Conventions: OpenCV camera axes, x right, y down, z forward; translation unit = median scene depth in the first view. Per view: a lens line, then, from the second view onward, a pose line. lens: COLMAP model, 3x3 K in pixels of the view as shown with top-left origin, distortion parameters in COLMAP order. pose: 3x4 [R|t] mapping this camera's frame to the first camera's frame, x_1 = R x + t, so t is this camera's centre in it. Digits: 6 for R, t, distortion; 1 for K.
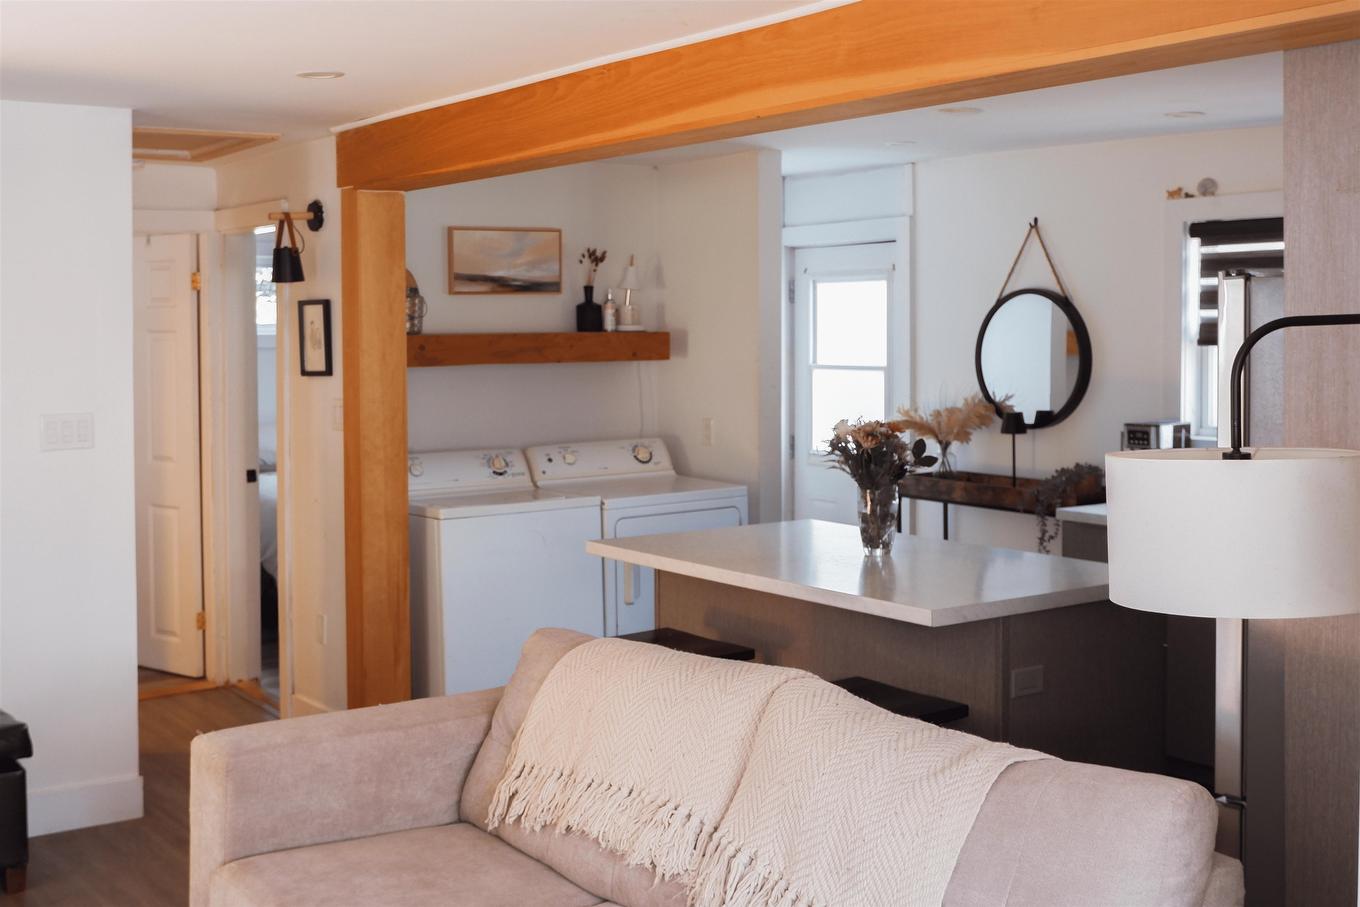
lens RADIAL K [[1541.7, 0, 682.7], [0, 1541.7, 453.1], [0, 0, 1]] dist [-0.017006, 0.000000]
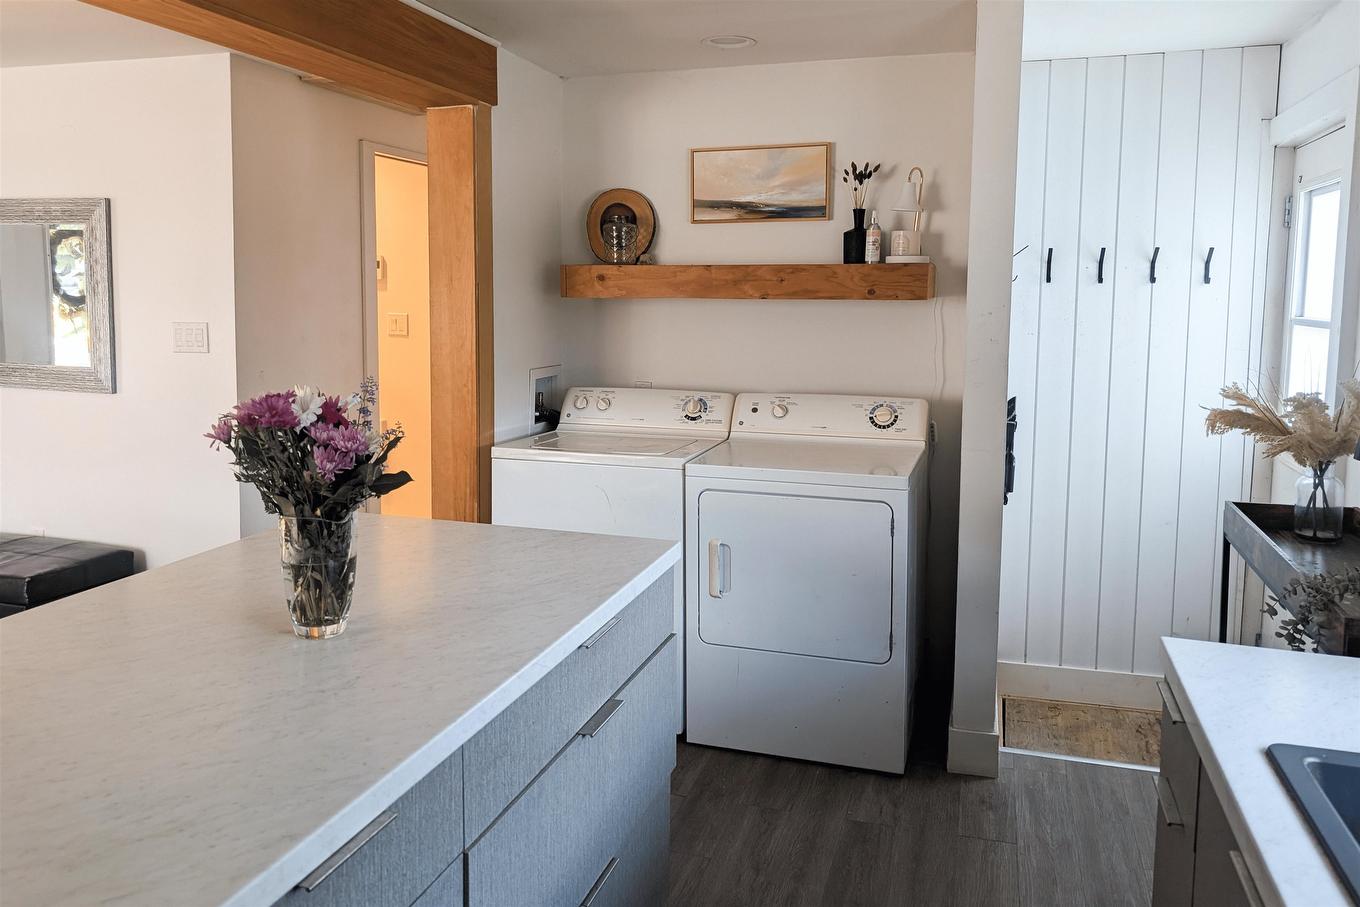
lens RADIAL K [[980.1, 0, 682.9], [0, 980.1, 447.4], [0, 0, 1]] dist [0.019853, 0.003893]
pose [[0.593133, 0.144151, -0.792095, 0.326273], [-0.078610, 0.989509, 0.121213, -0.037998], [0.801258, -0.009629, 0.598242, 0.608504]]
